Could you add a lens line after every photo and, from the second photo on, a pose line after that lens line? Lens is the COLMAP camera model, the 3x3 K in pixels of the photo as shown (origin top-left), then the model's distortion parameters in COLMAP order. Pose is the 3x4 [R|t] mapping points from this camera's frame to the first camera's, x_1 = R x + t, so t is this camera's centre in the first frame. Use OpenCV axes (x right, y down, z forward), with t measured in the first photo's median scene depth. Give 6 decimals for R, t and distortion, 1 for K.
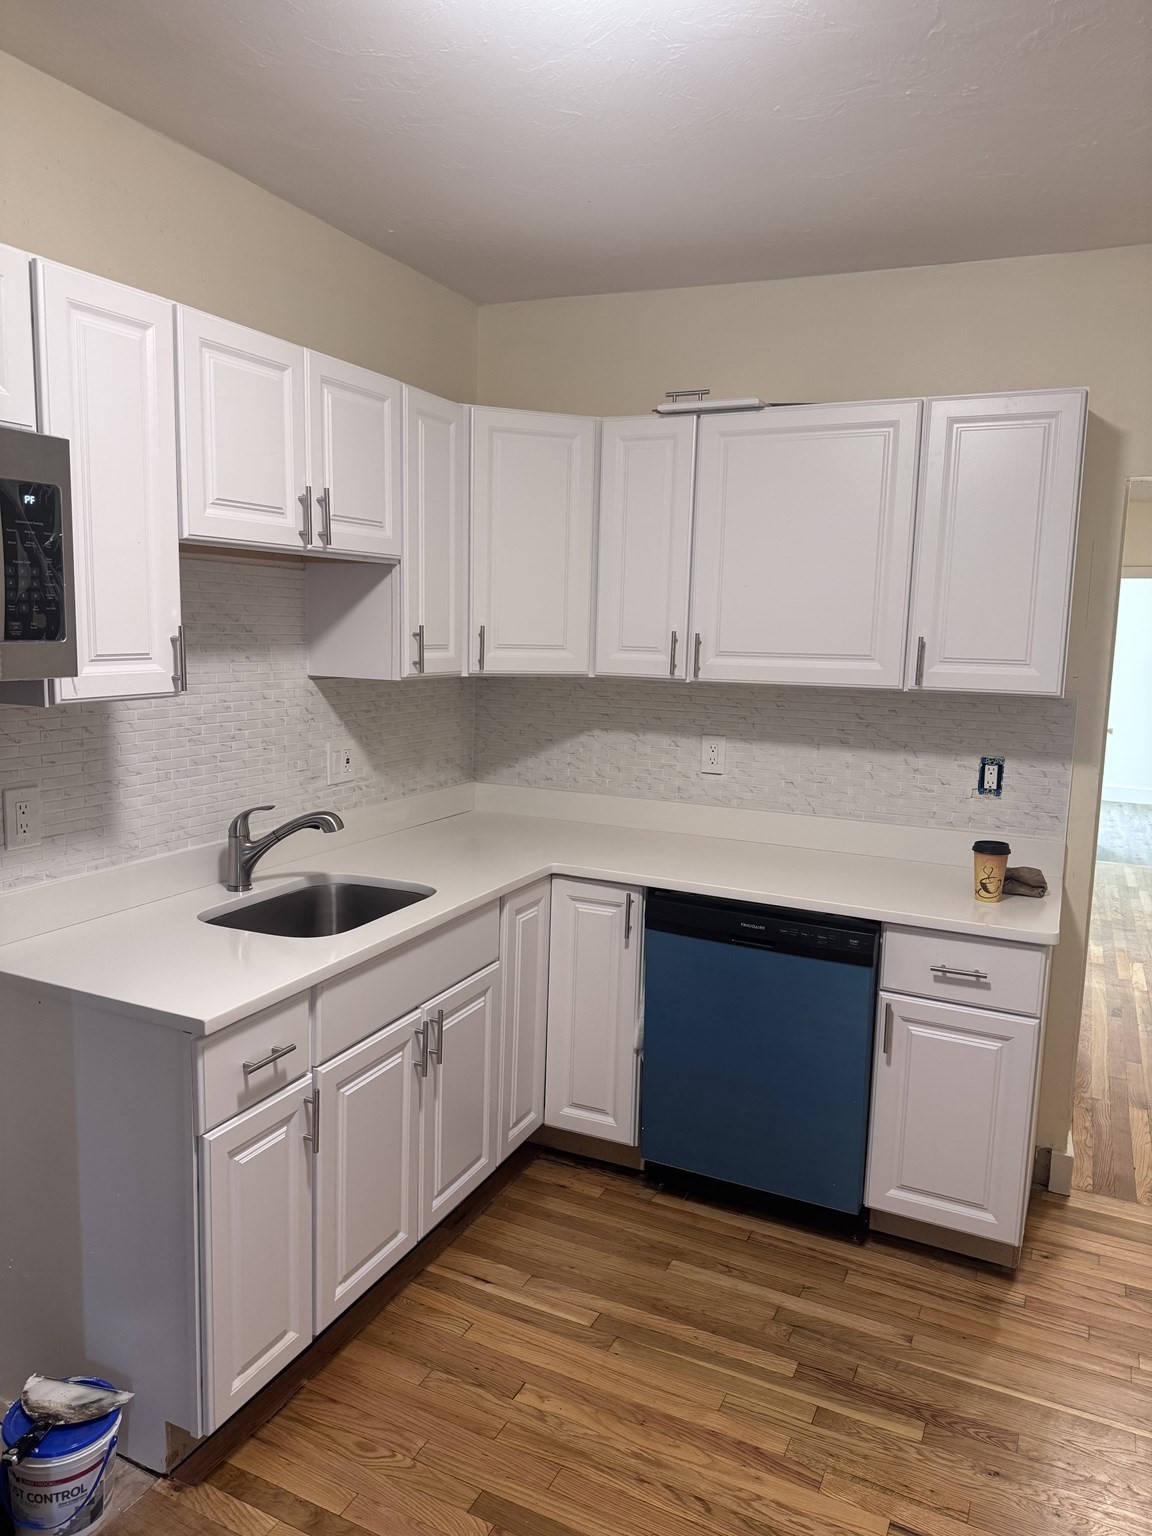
lens RADIAL K [[1100.8, 0, 576.0], [0, 1100.8, 768.0], [0, 0, 1]] dist [0.158154, -0.255176]
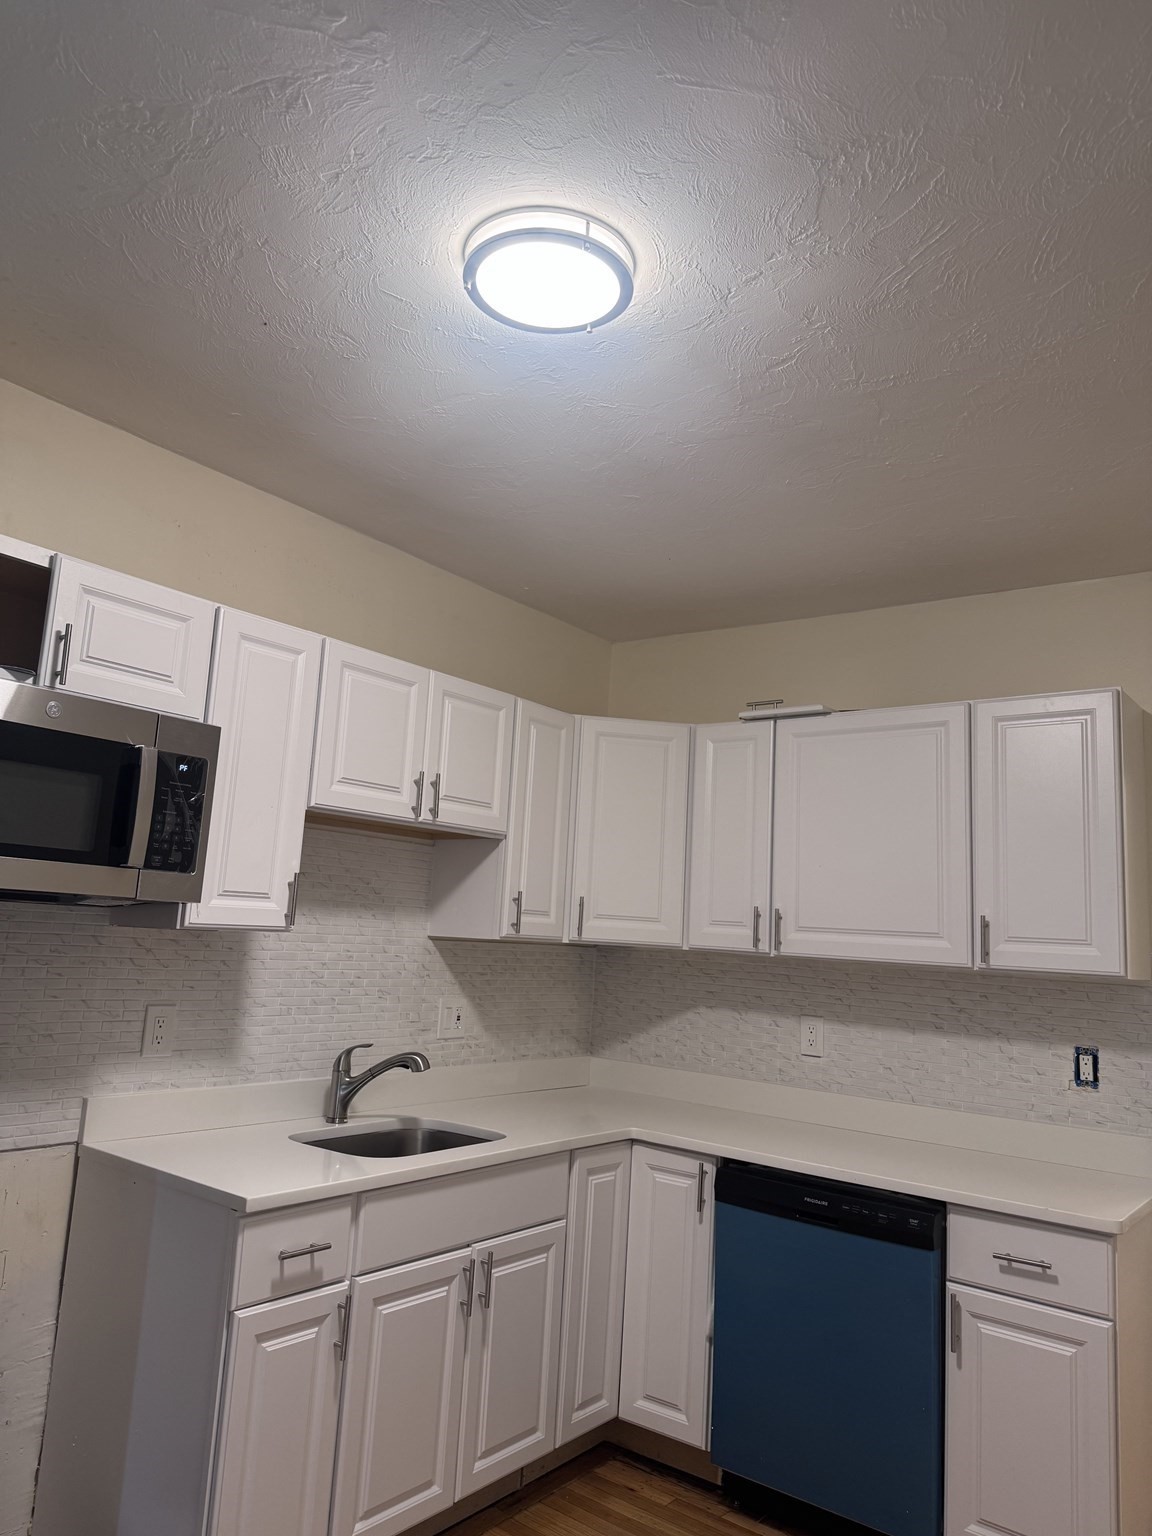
lens RADIAL K [[1120.4, 0, 578.2], [0, 1120.4, 765.6], [0, 0, 1]] dist [0.162146, -0.219198]
pose [[0.974732, -0.005978, -0.223299, 0.177741], [-0.060915, 0.954641, -0.291462, 0.080983], [0.214912, 0.297700, 0.930155, -0.108183]]
